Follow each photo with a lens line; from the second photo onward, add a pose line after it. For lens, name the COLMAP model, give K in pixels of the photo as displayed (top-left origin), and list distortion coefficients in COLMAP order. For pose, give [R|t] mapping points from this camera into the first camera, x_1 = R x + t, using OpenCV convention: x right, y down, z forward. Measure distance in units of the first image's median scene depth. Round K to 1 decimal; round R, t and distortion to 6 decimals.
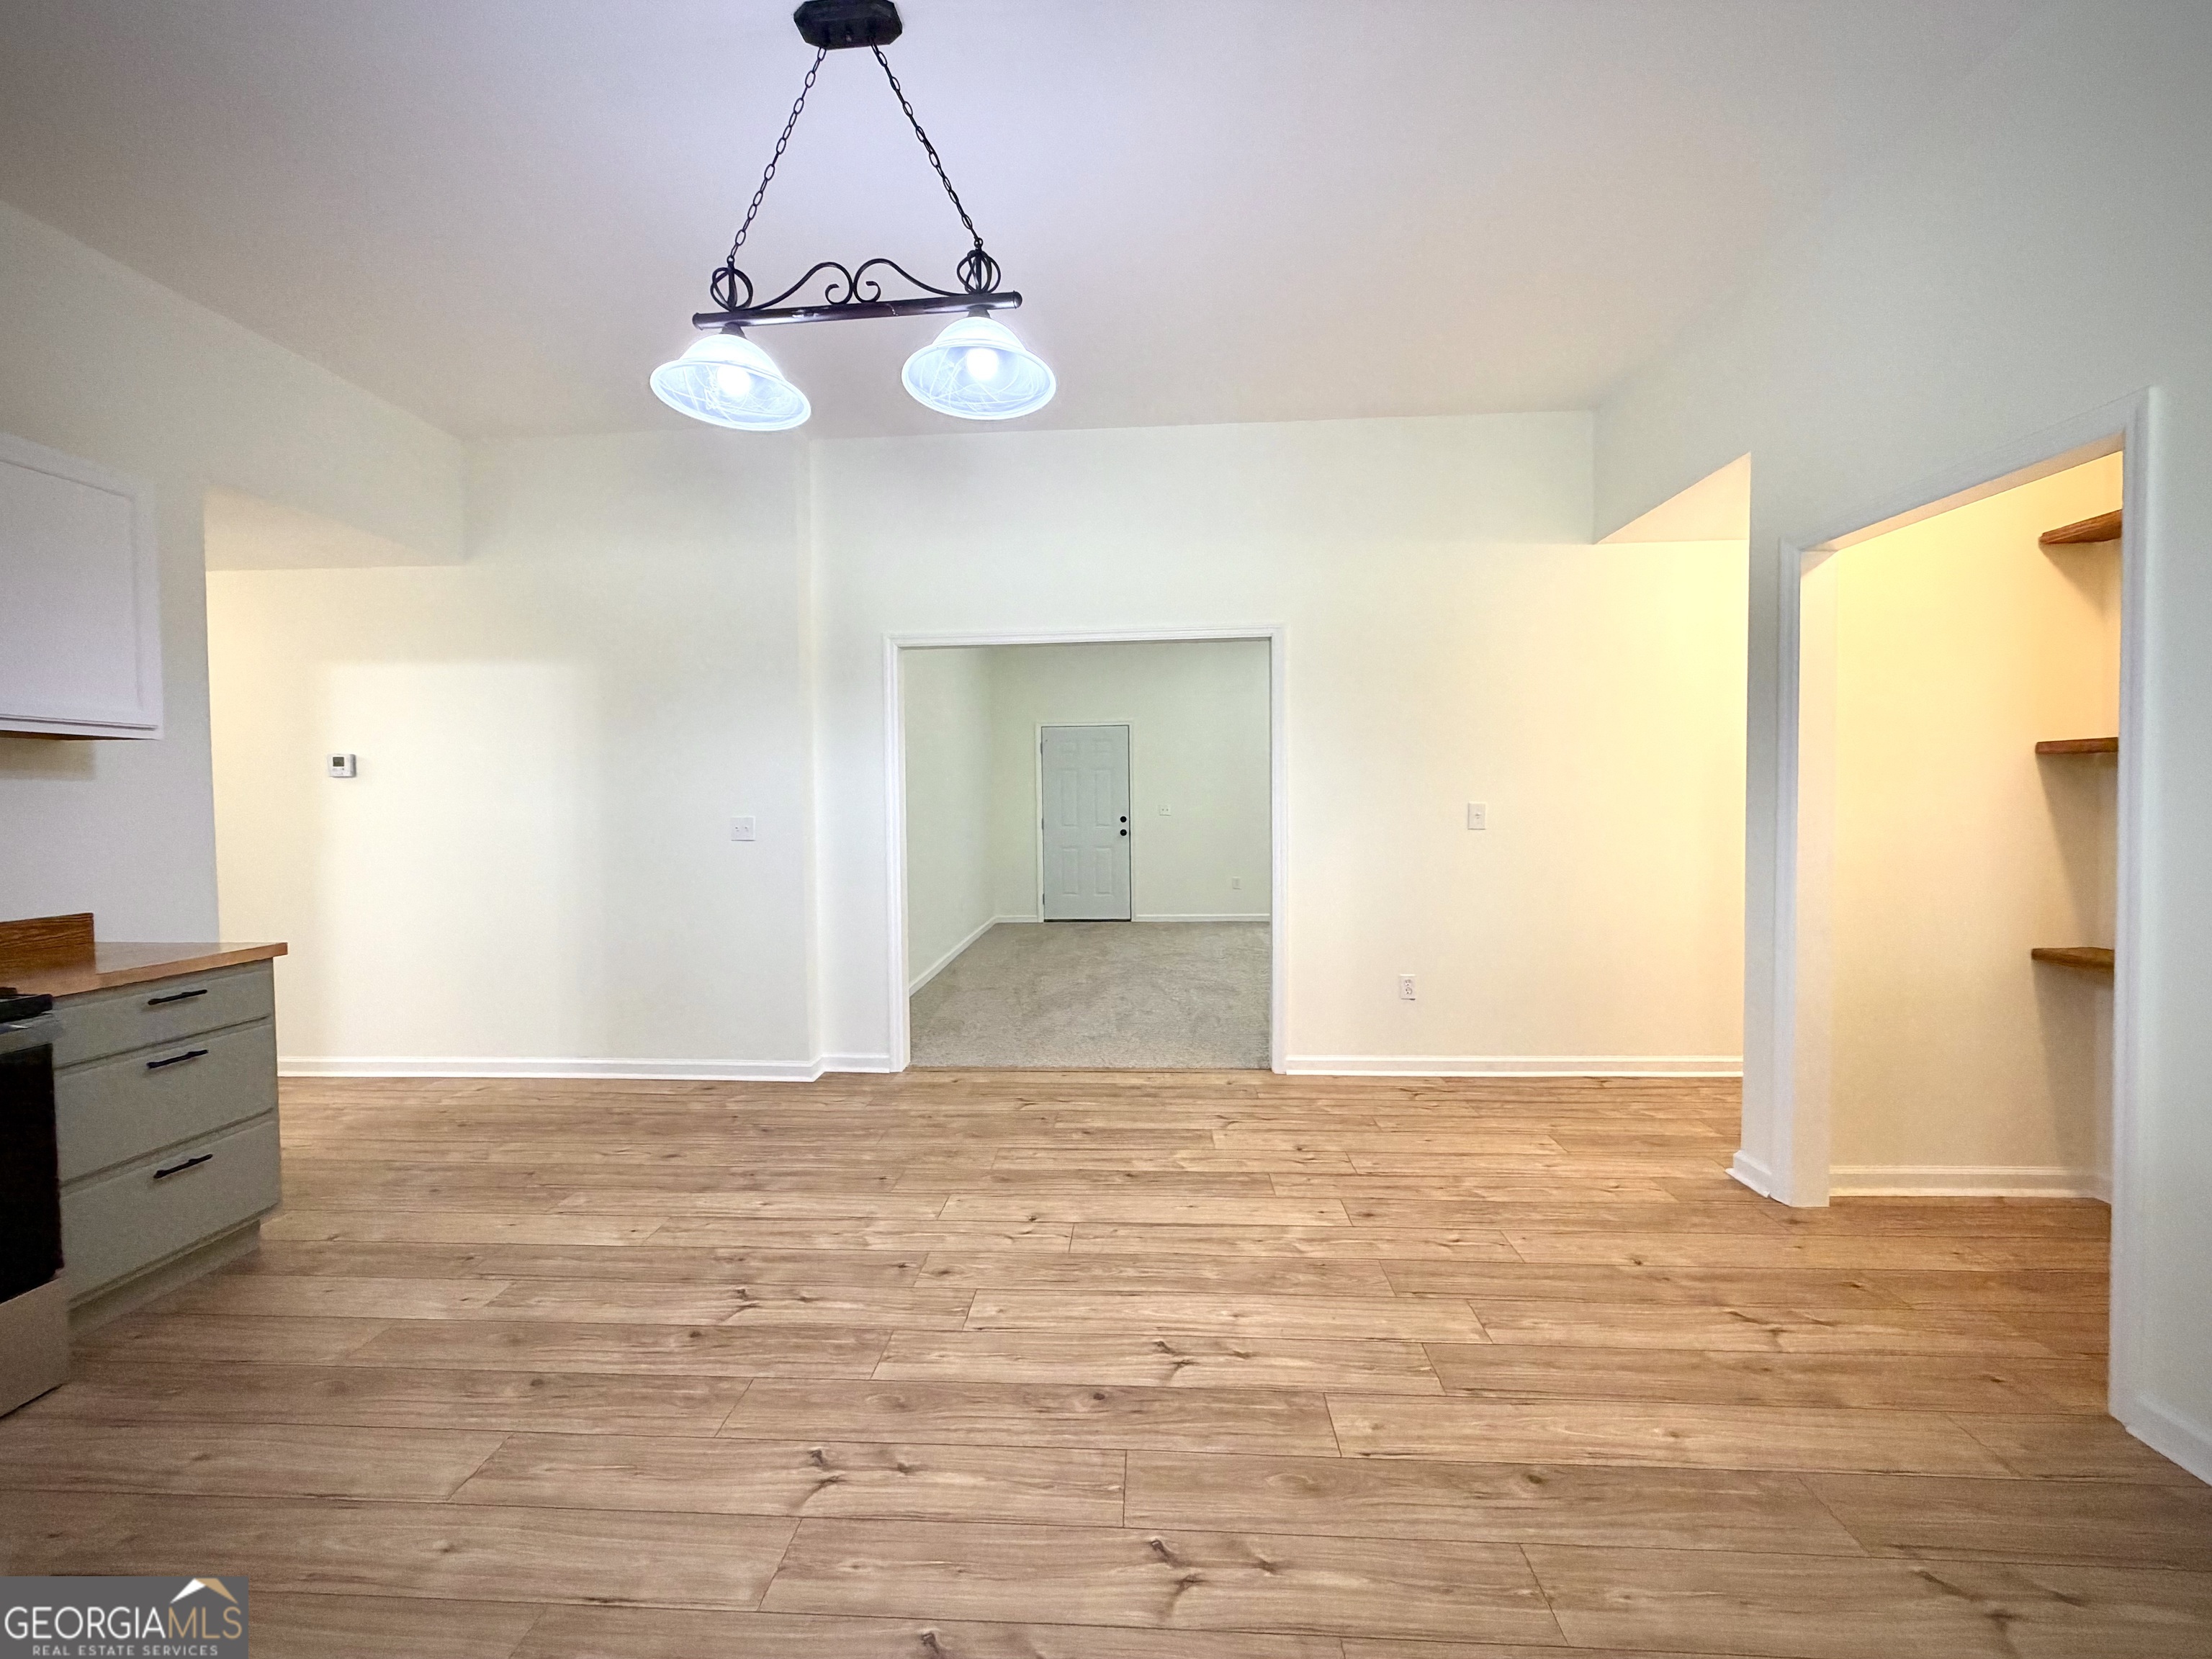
lens RADIAL K [[882.8, 0, 1105.6], [0, 882.8, 824.7], [0, 0, 1]] dist [0.000088, -0.000037]
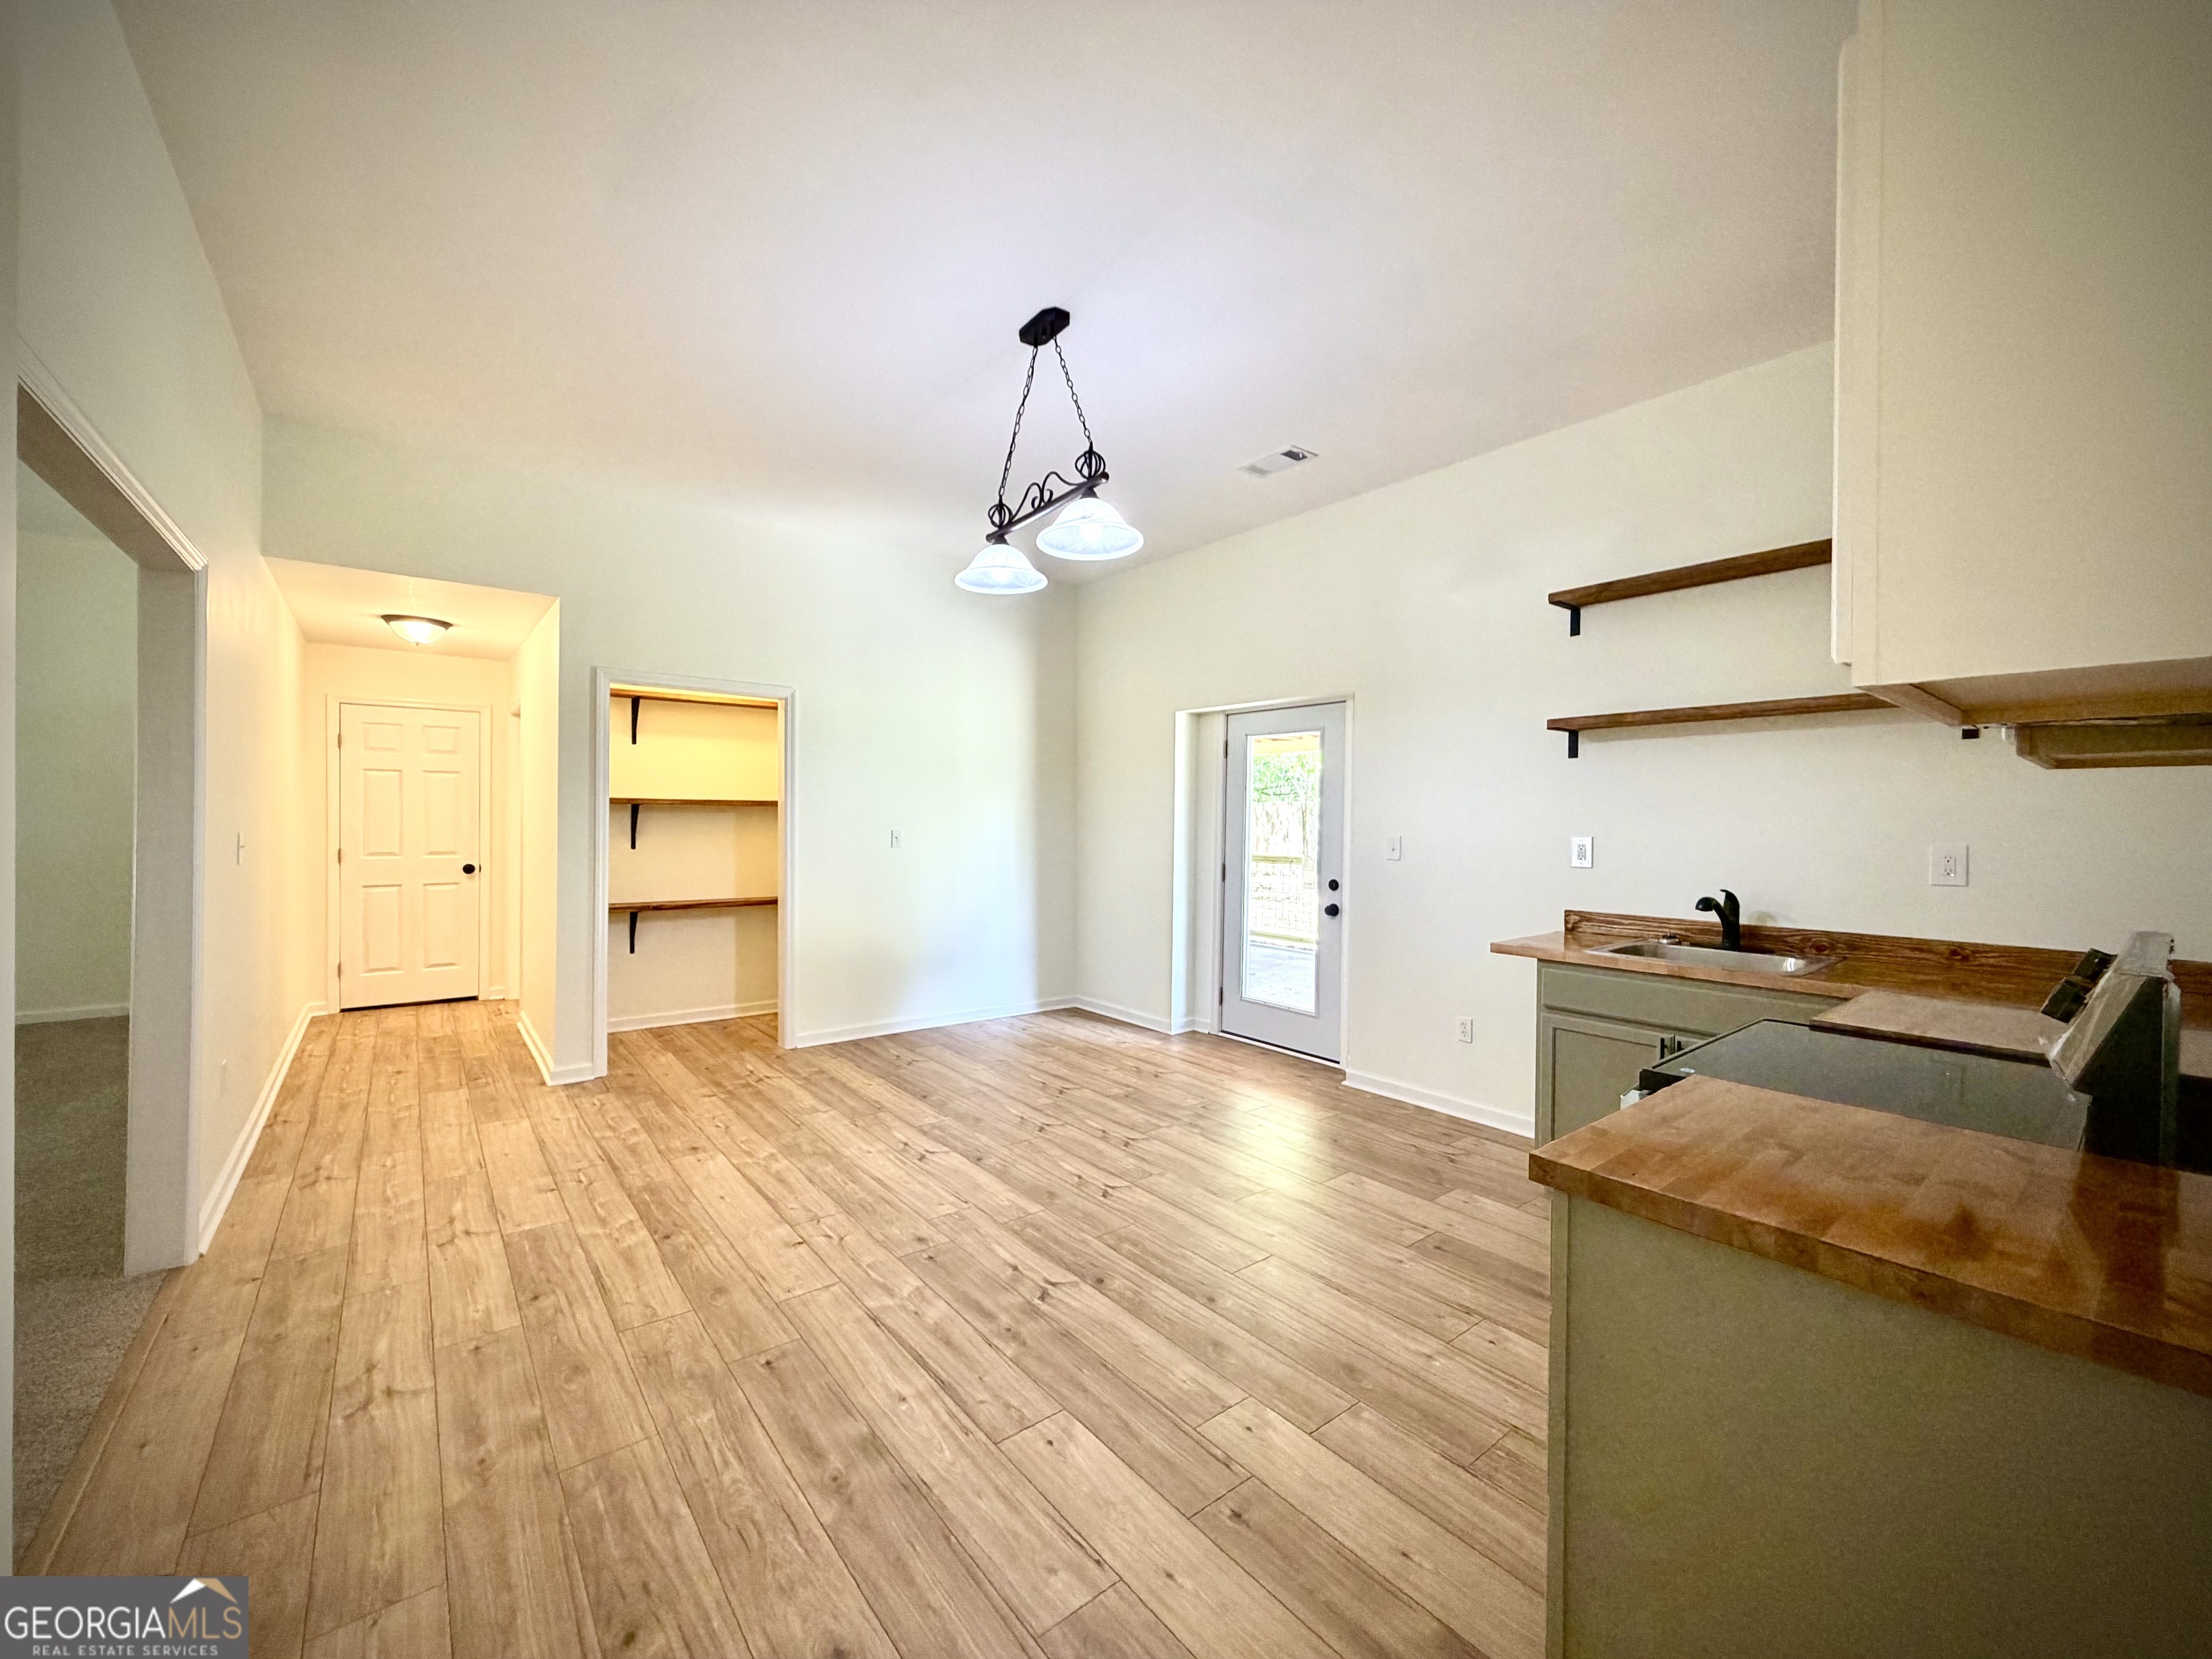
lens RADIAL K [[876.1, 0, 1096.0], [0, 876.1, 829.1], [0, 0, 1]] dist [0.000071, 0.000164]
pose [[-0.659688, -0.005135, 0.751522, -1.160392], [0.018032, 0.999581, 0.022659, -0.052307], [-0.751323, 0.028499, -0.659319, 1.521569]]
